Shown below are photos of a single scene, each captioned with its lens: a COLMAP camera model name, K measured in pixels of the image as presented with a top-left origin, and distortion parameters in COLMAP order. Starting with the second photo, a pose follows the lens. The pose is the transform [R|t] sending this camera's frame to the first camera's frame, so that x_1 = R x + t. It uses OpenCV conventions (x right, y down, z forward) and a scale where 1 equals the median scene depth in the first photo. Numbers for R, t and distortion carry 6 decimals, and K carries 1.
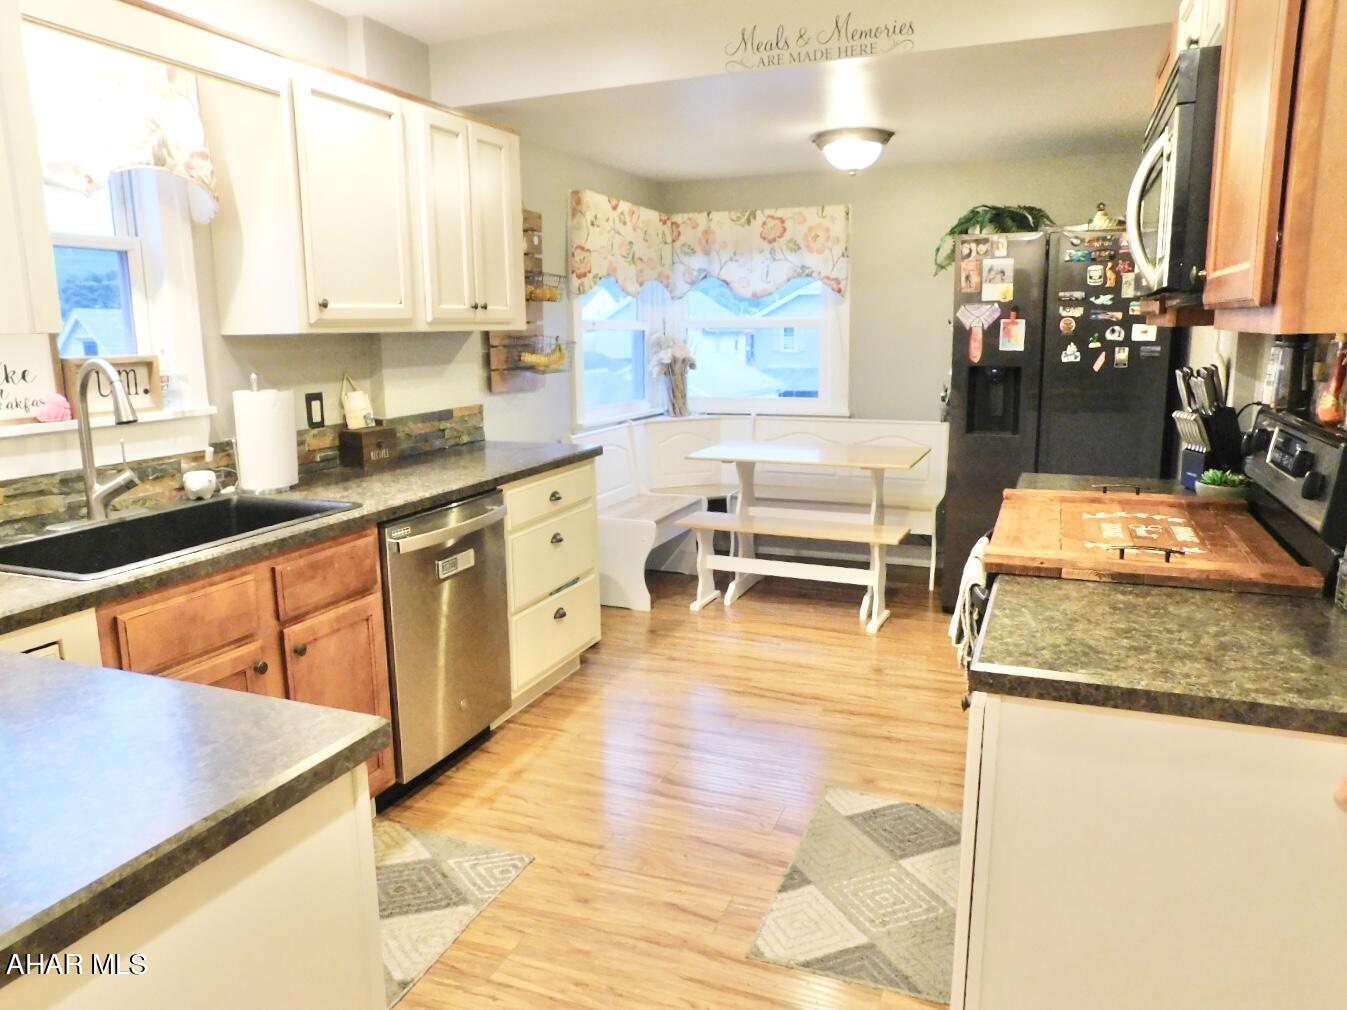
lens RADIAL K [[948.3, 0, 673.5], [0, 948.3, 505.0], [0, 0, 1]] dist [-0.072302, 0.058225]
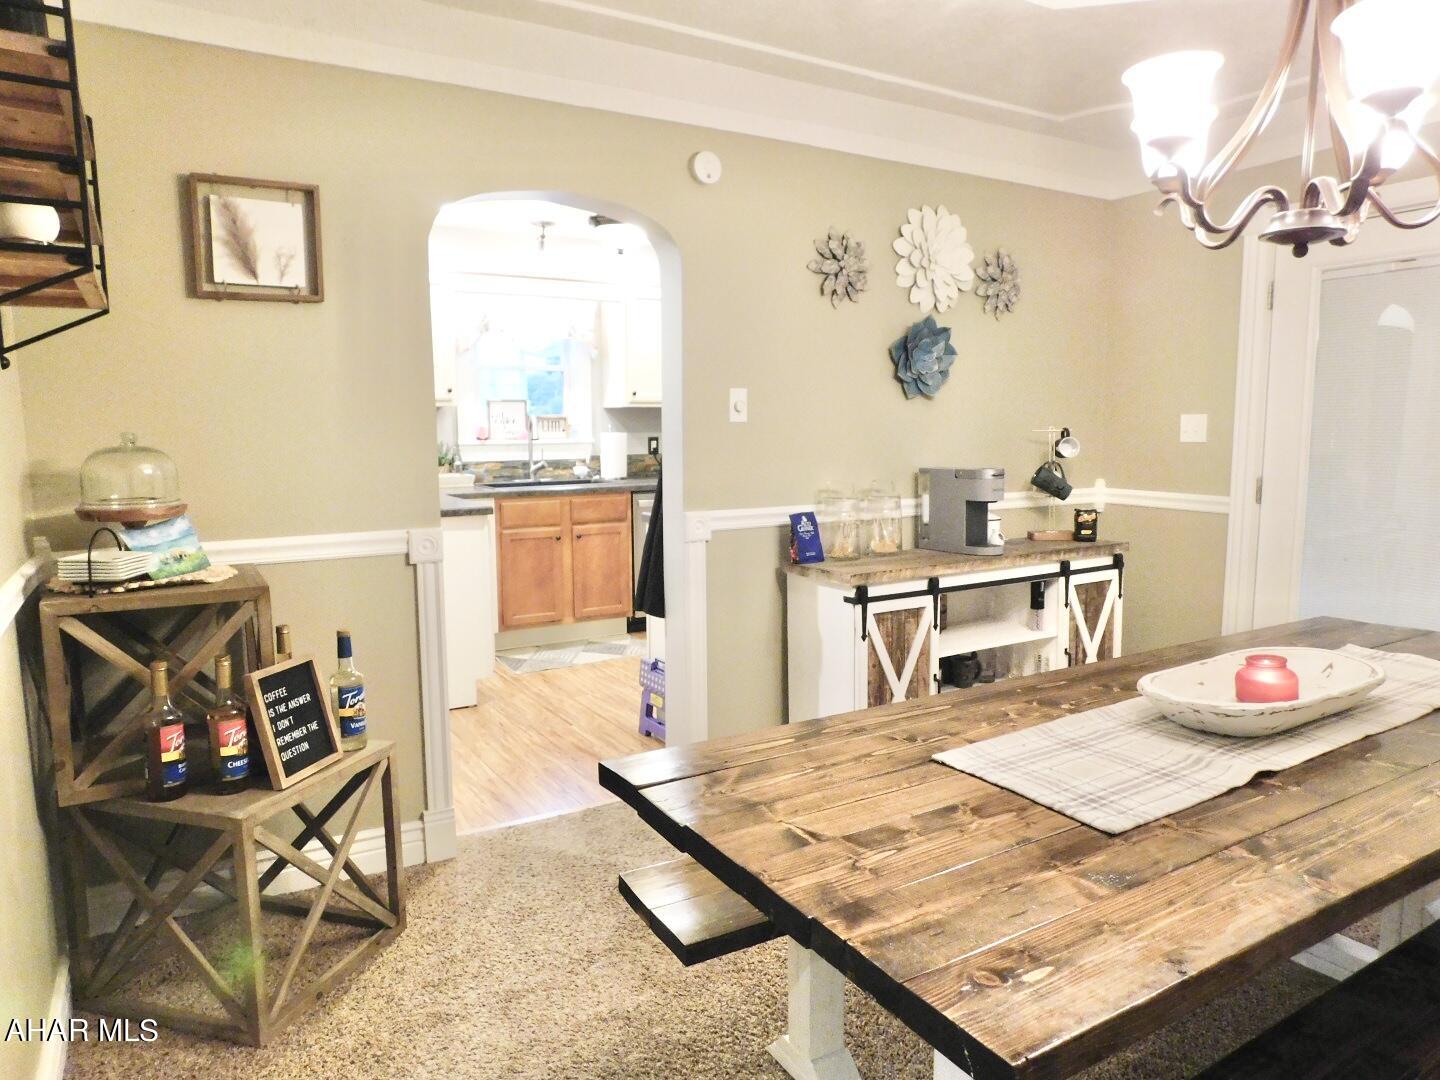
lens RADIAL K [[959.1, 0, 720.0], [0, 959.1, 540.0], [0, 0, 1]] dist [-0.066025, 0.055647]
pose [[0.797493, 0.083197, -0.597565, 1.123633], [-0.116326, 0.993066, -0.016984, 0.136078], [0.592008, 0.083057, 0.801641, -0.625194]]
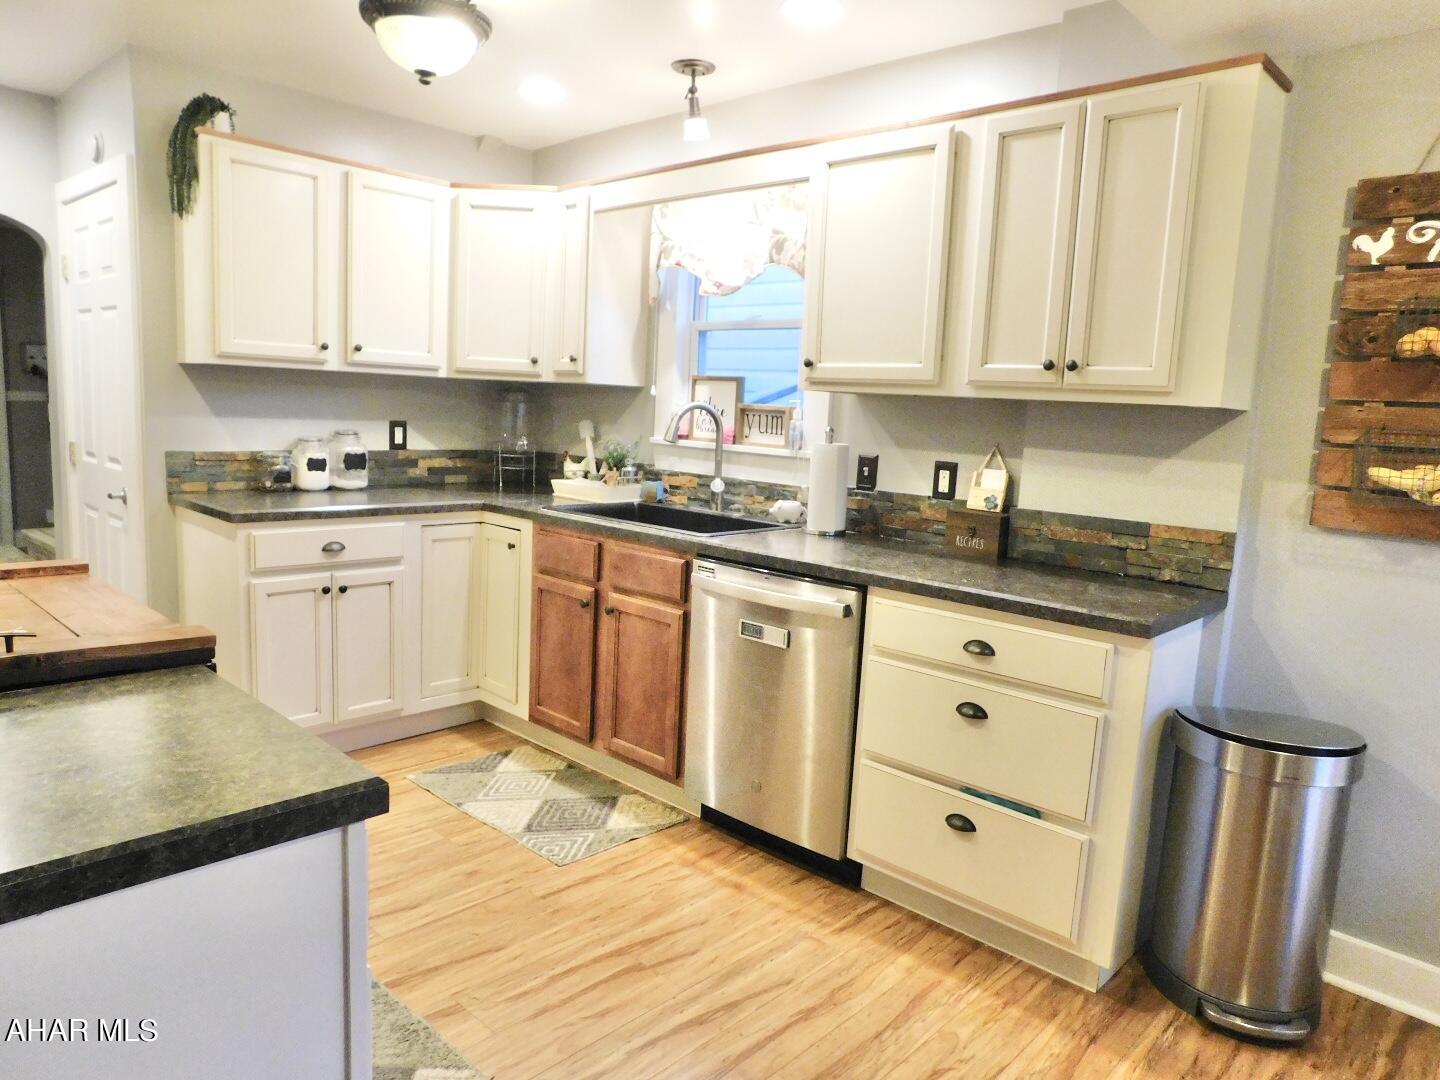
lens RADIAL K [[959.1, 0, 720.0], [0, 959.1, 540.0], [0, 0, 1]] dist [-0.066025, 0.055647]
pose [[-0.369458, 0.122027, -0.921201, 0.679229], [-0.216616, 0.952720, 0.213078, -0.229778], [0.903647, 0.278270, -0.325557, 1.299403]]
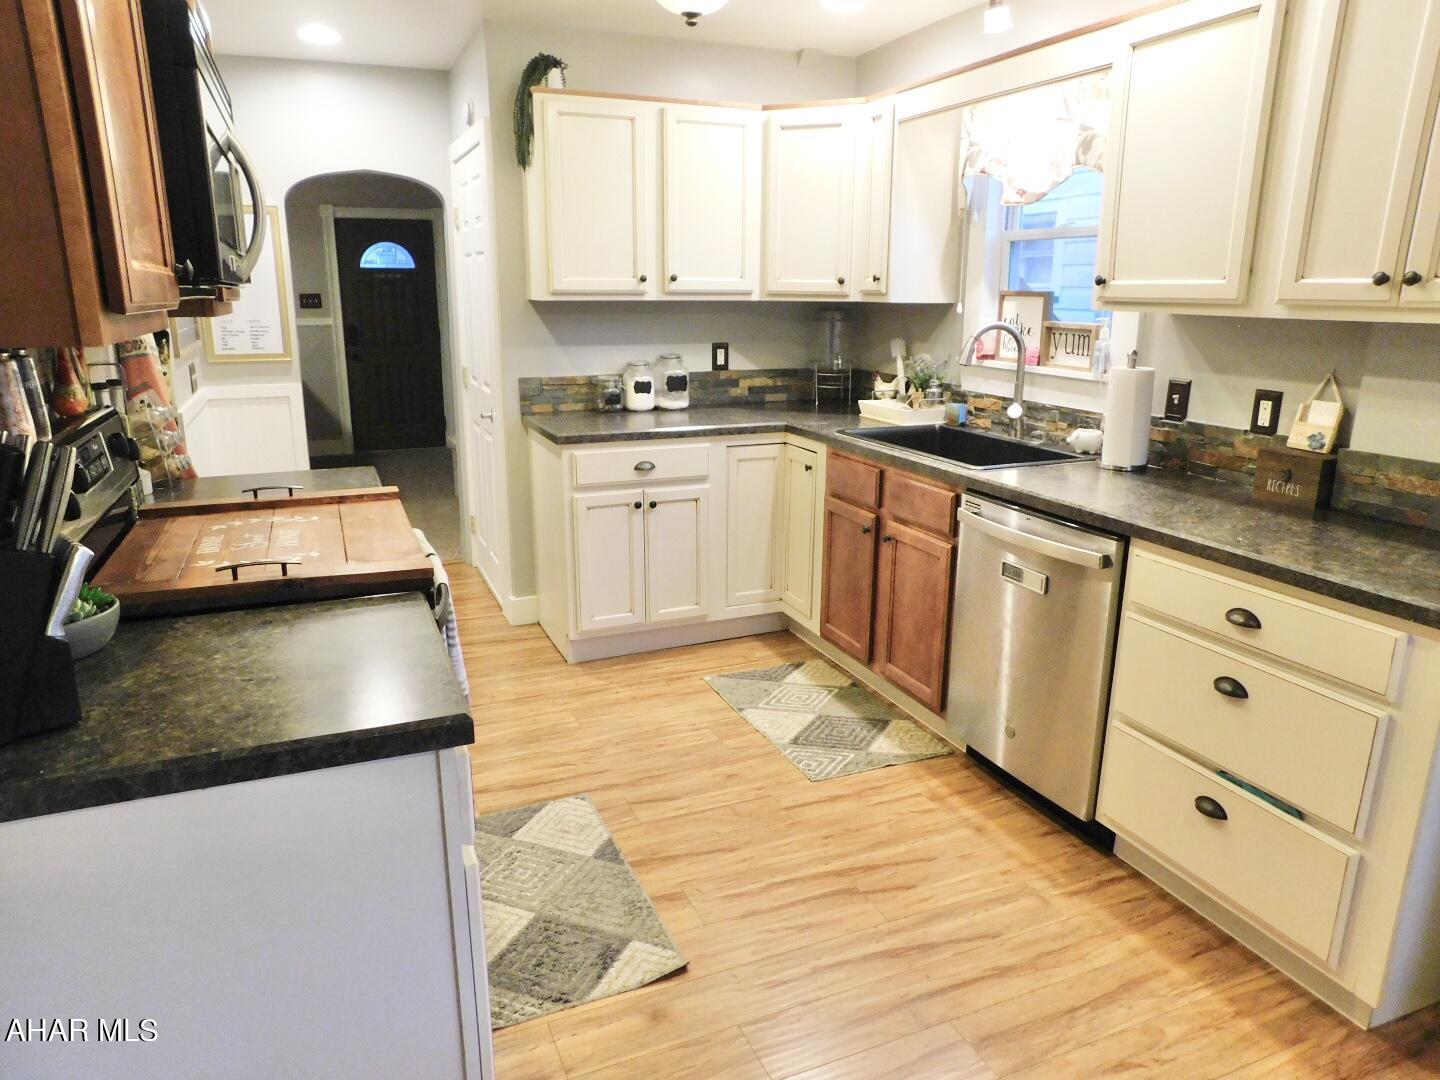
lens RADIAL K [[959.1, 0, 720.0], [0, 959.1, 540.0], [0, 0, 1]] dist [-0.066025, 0.055647]
pose [[-0.712182, 0.187114, -0.676599, 0.599669], [-0.126877, 0.913640, 0.386217, -0.292715], [0.690434, 0.360902, -0.626937, 1.412785]]
